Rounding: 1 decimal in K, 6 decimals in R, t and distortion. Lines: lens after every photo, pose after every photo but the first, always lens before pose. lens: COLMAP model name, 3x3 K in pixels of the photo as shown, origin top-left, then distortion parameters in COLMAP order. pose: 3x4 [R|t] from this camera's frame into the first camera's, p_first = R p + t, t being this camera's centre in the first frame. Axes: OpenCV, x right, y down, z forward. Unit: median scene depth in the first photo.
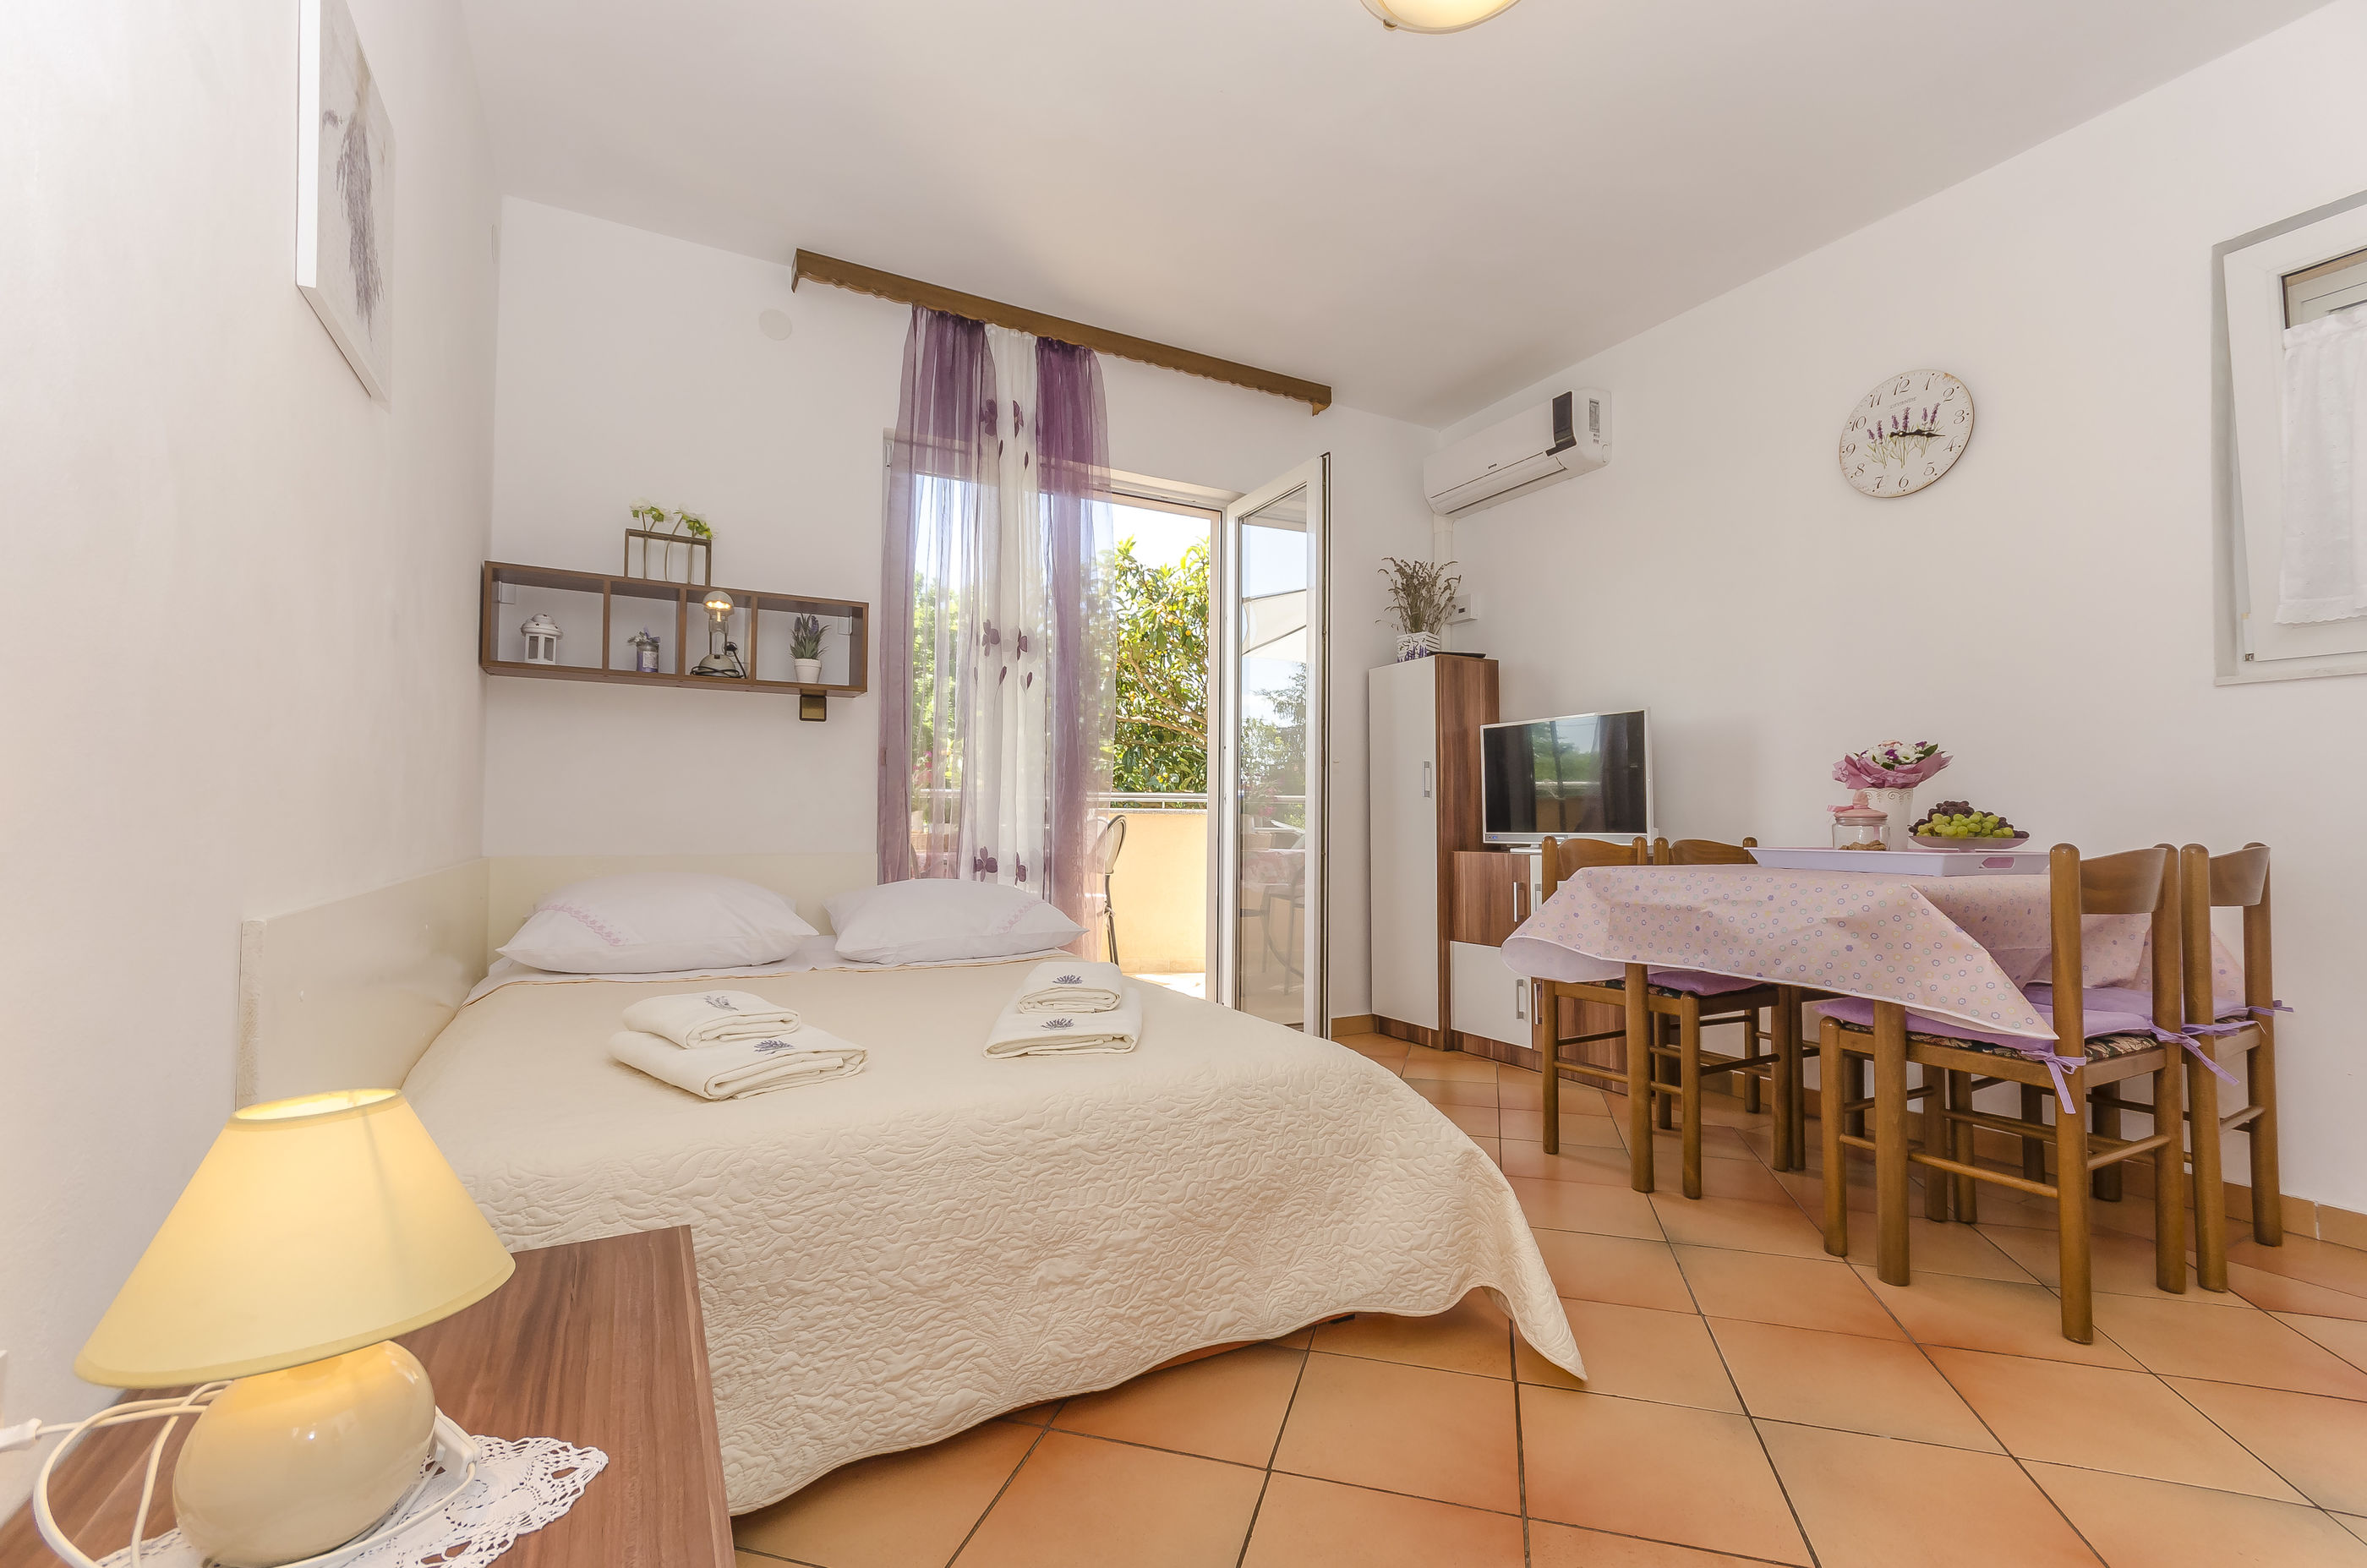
lens RADIAL K [[1034.9, 0, 1188.6], [0, 1034.9, 792.0], [0, 0, 1]] dist [0.003044, 0.000718]
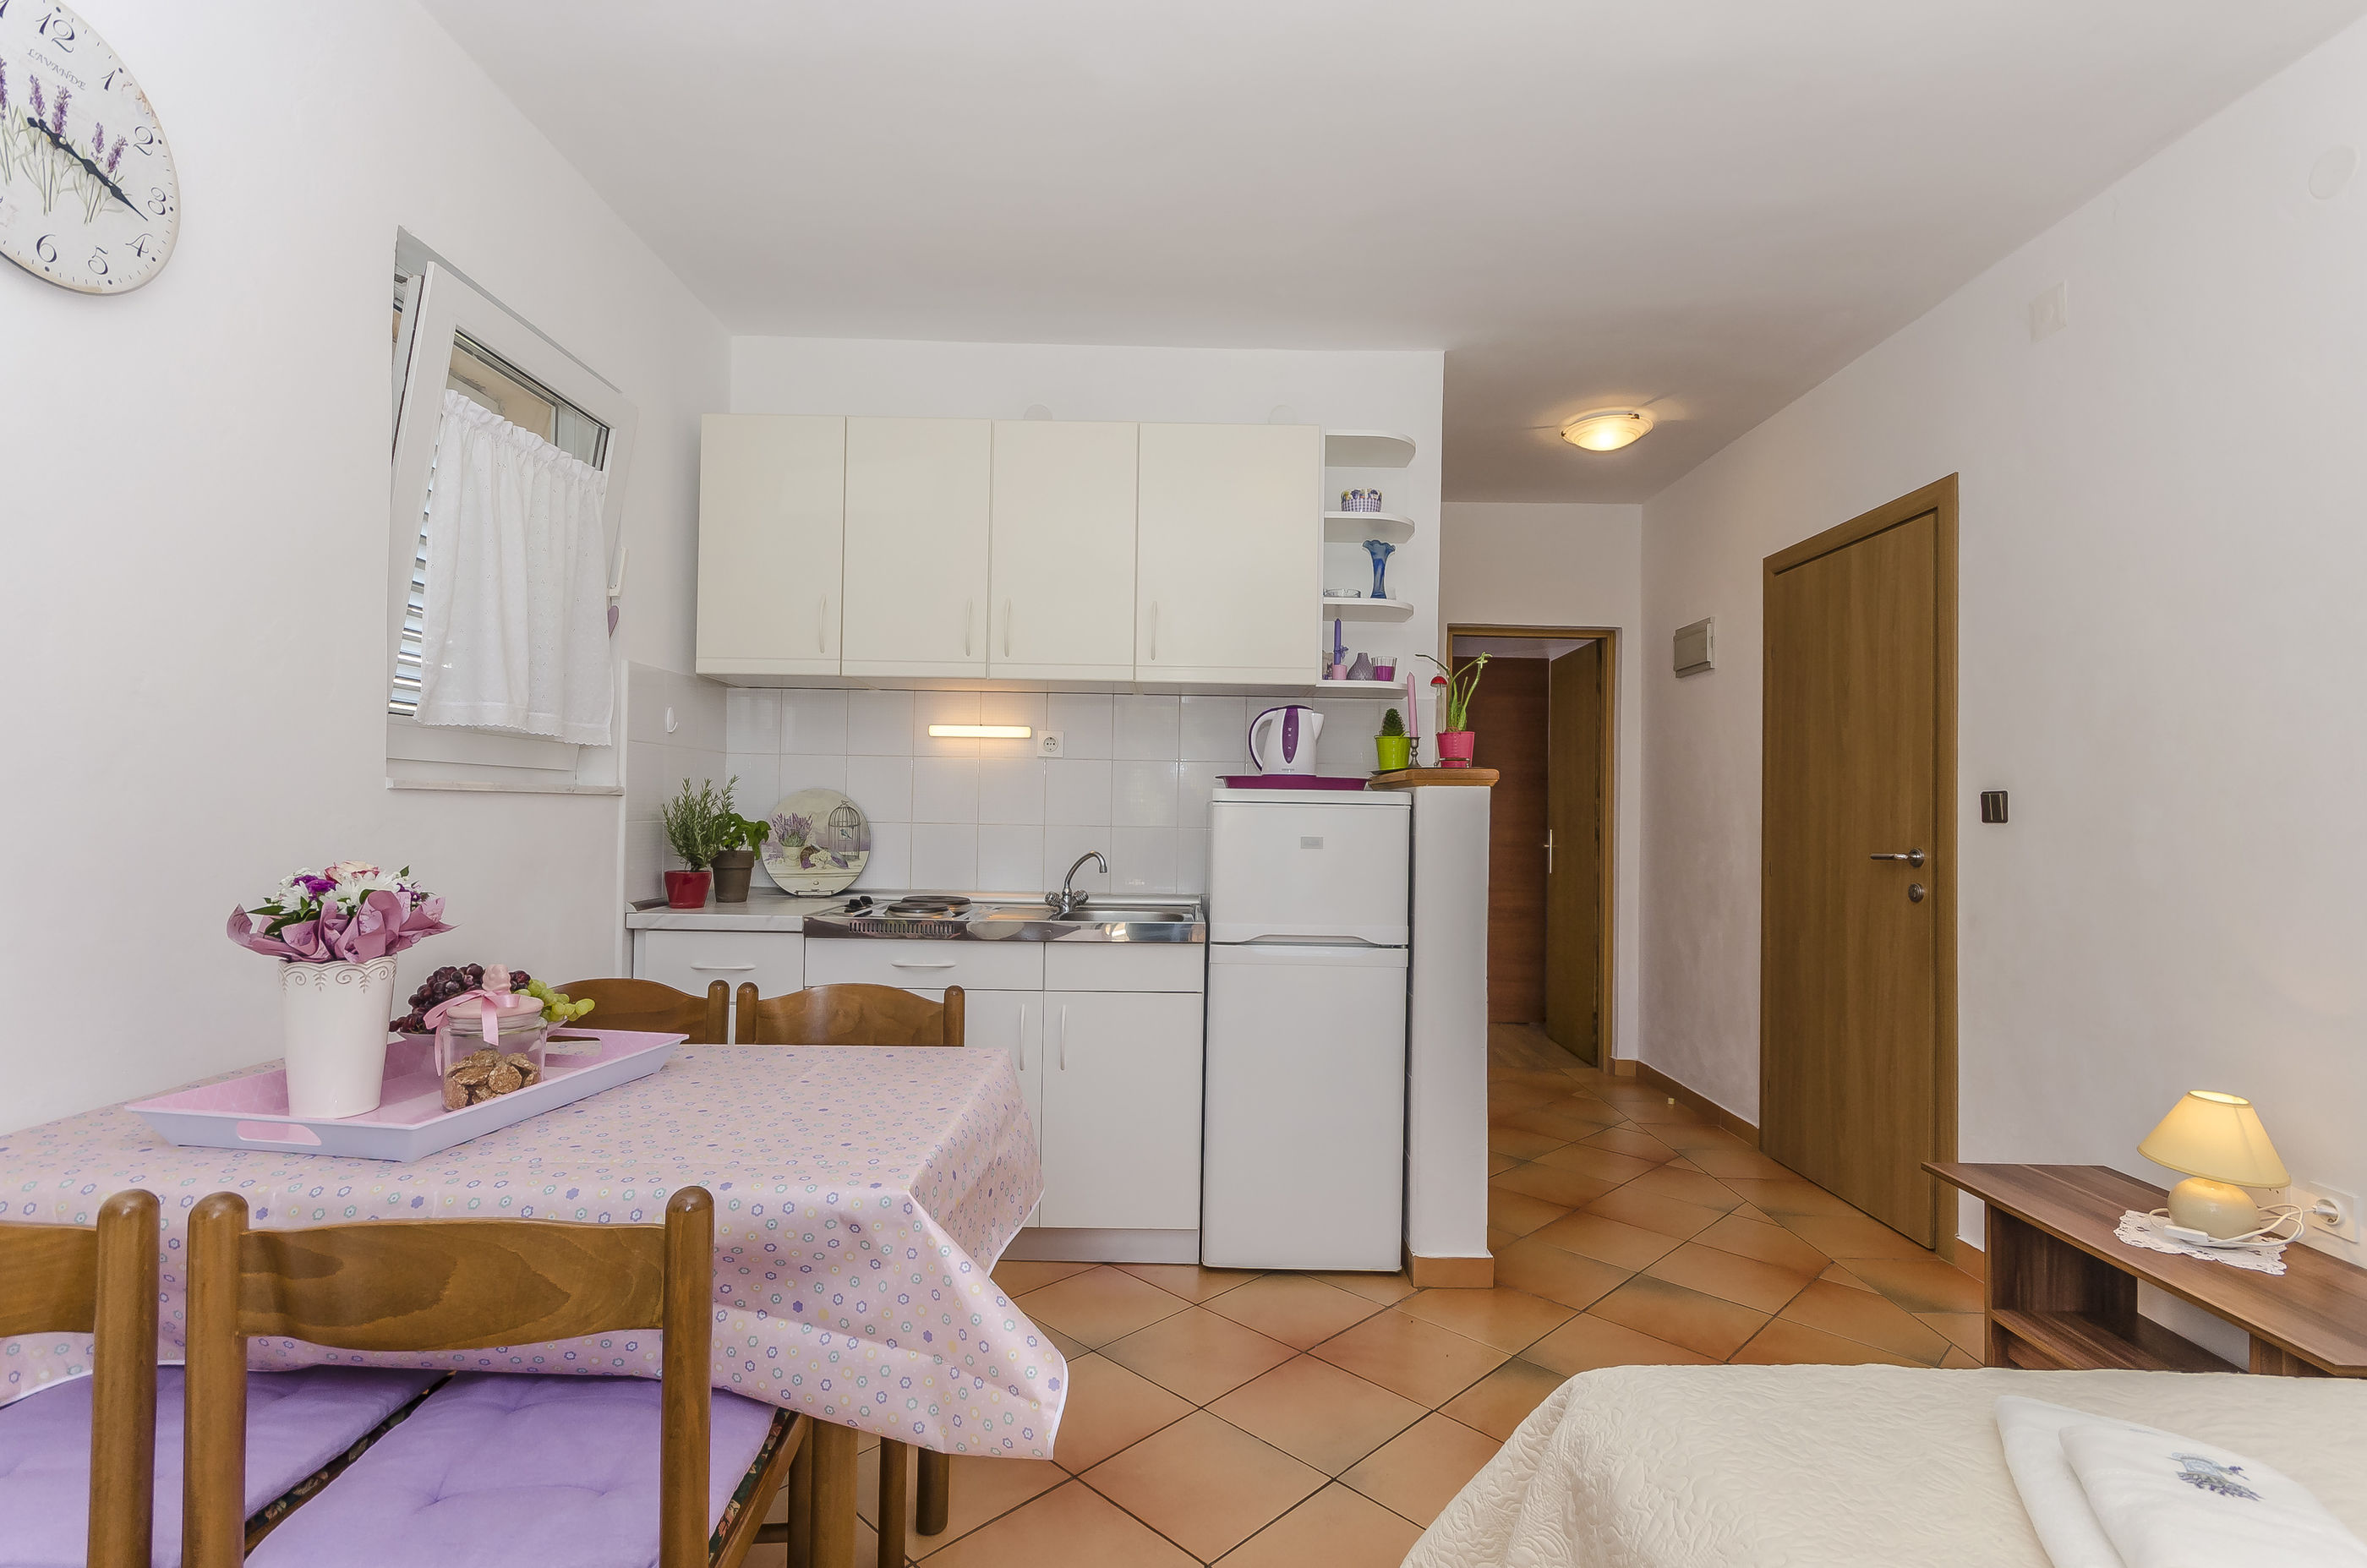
lens RADIAL K [[1034.9, 0, 1188.6], [0, 1034.9, 792.0], [0, 0, 1]] dist [0.003044, 0.000718]
pose [[-0.857993, -0.014510, 0.513457, 0.050012], [-0.041597, 0.998281, -0.041297, -0.071951], [-0.511975, -0.056791, -0.857121, 1.091871]]
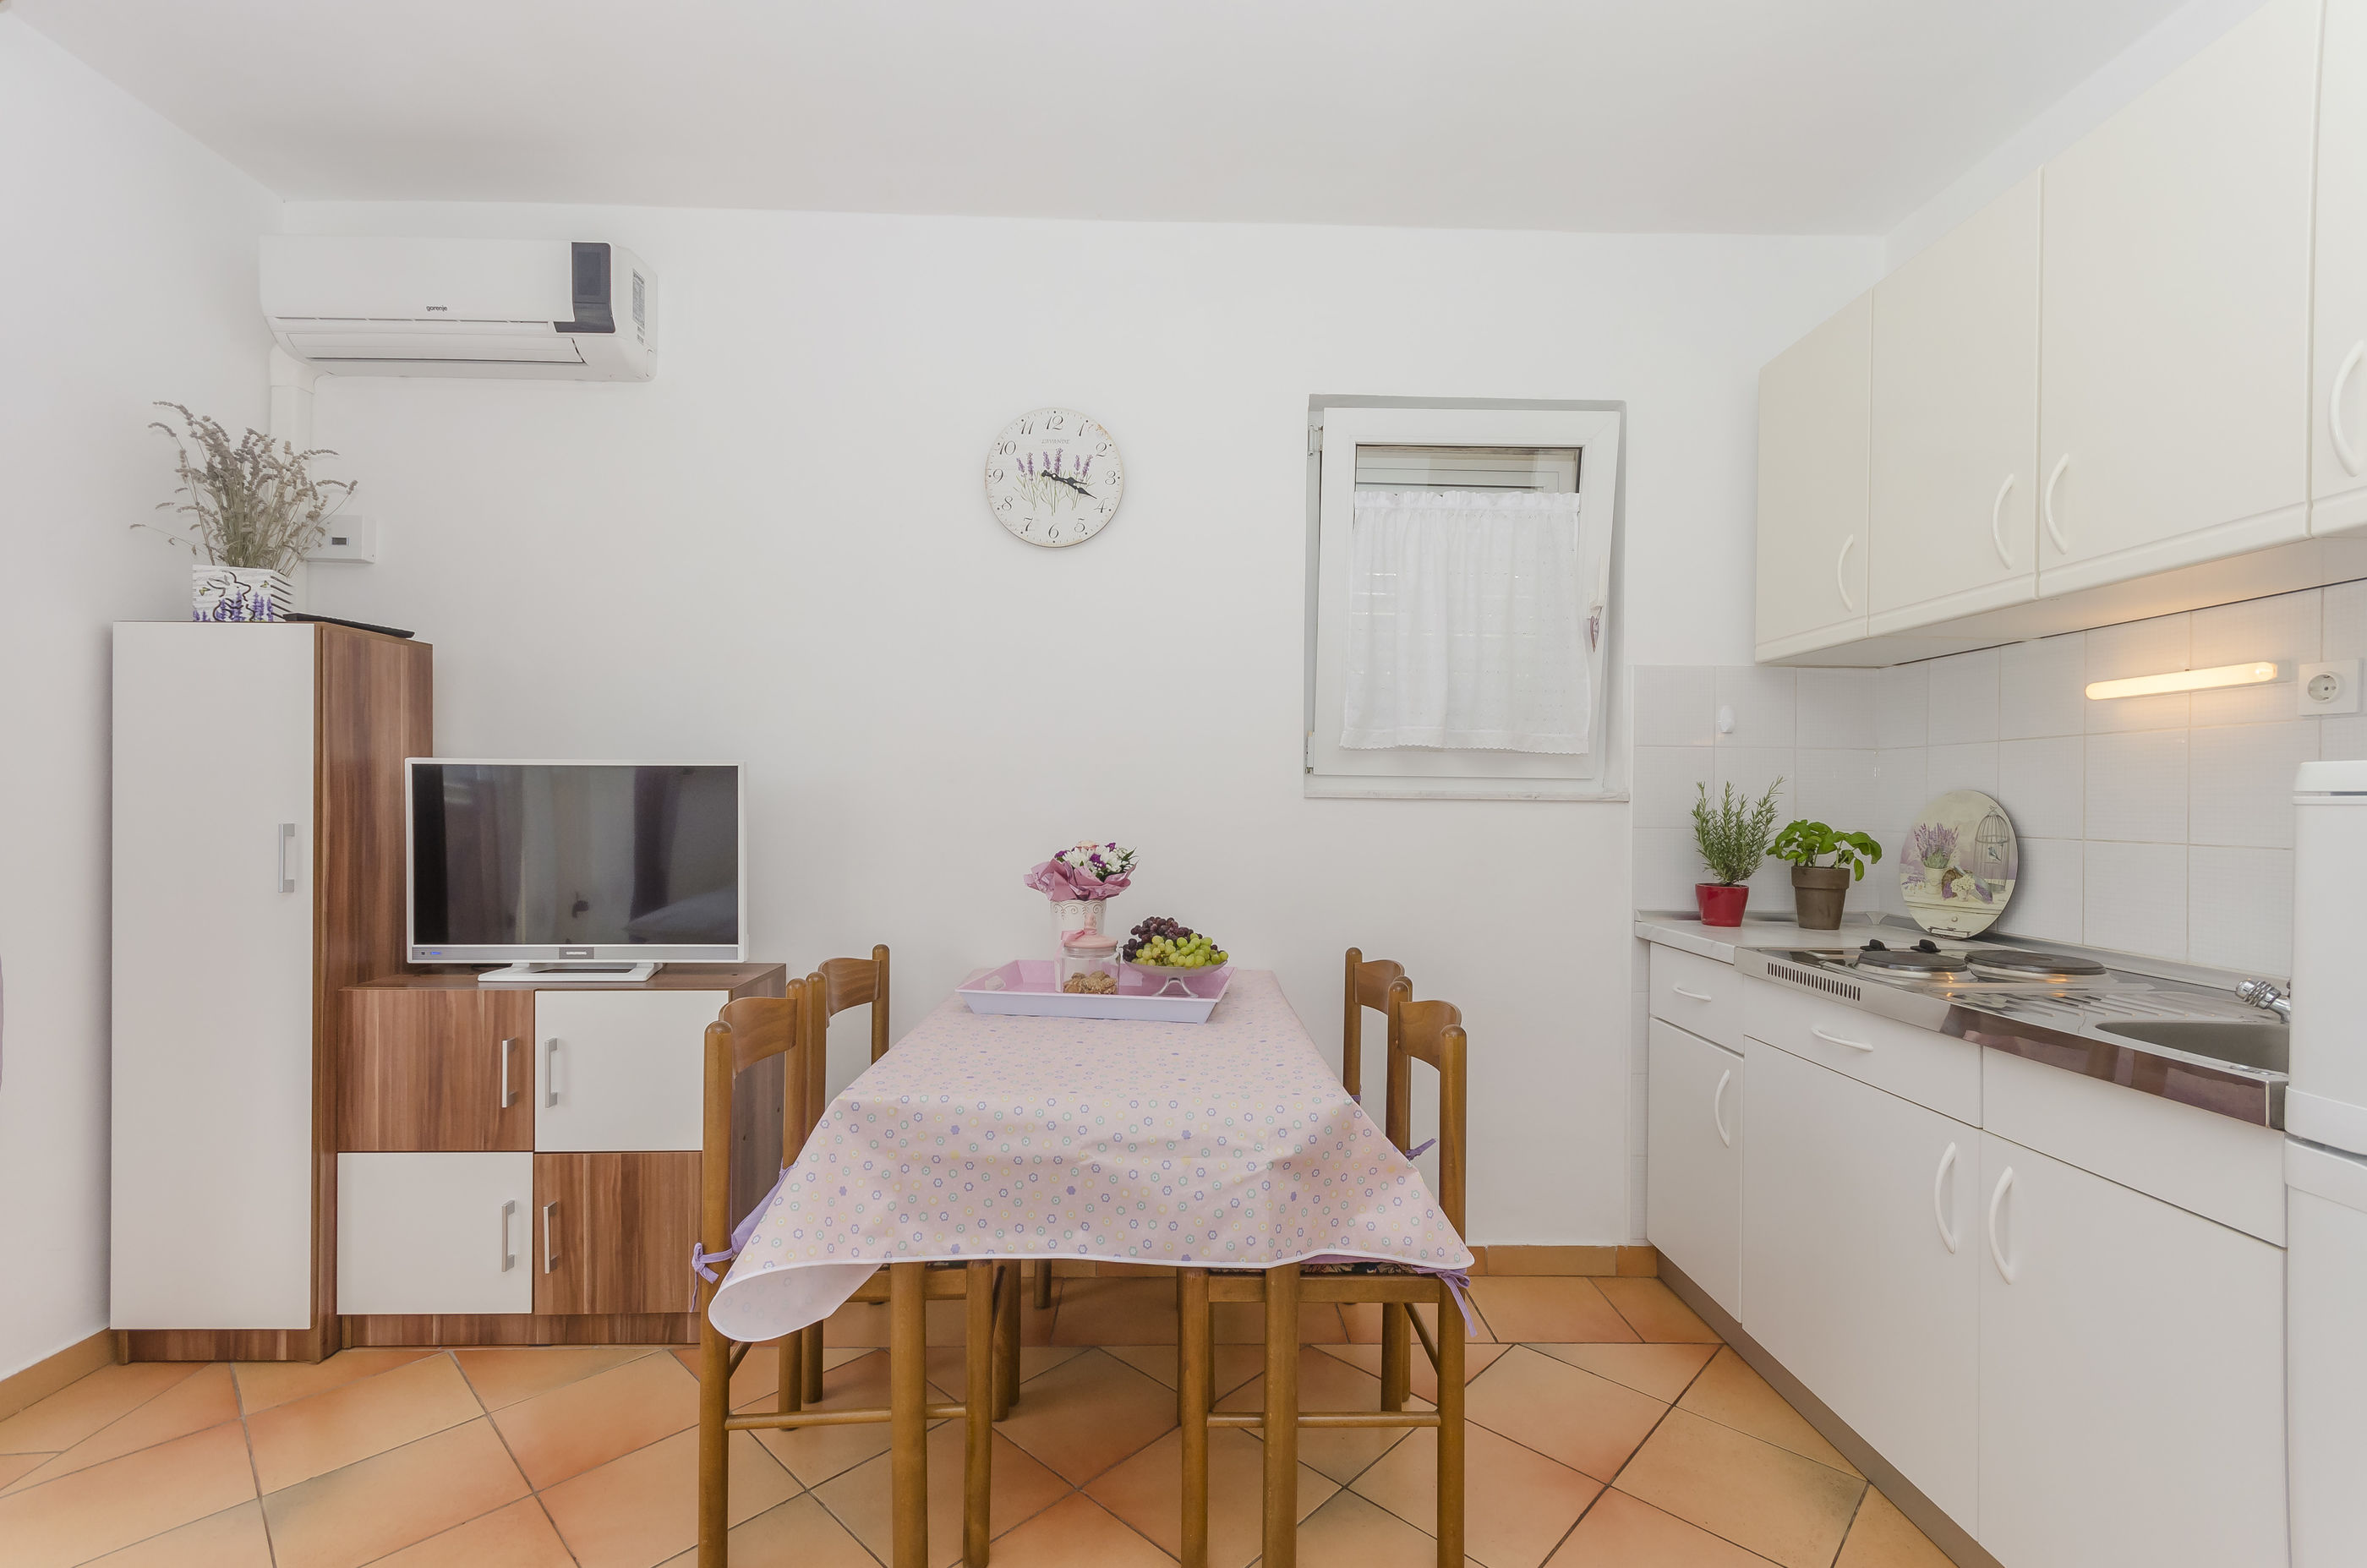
lens RADIAL K [[1034.9, 0, 1188.6], [0, 1034.9, 792.0], [0, 0, 1]] dist [0.003044, 0.000718]
pose [[0.460639, 0.003008, 0.887582, -0.035362], [-0.036741, 0.999202, 0.015682, -0.094683], [-0.886827, -0.039834, 0.460382, 0.474868]]
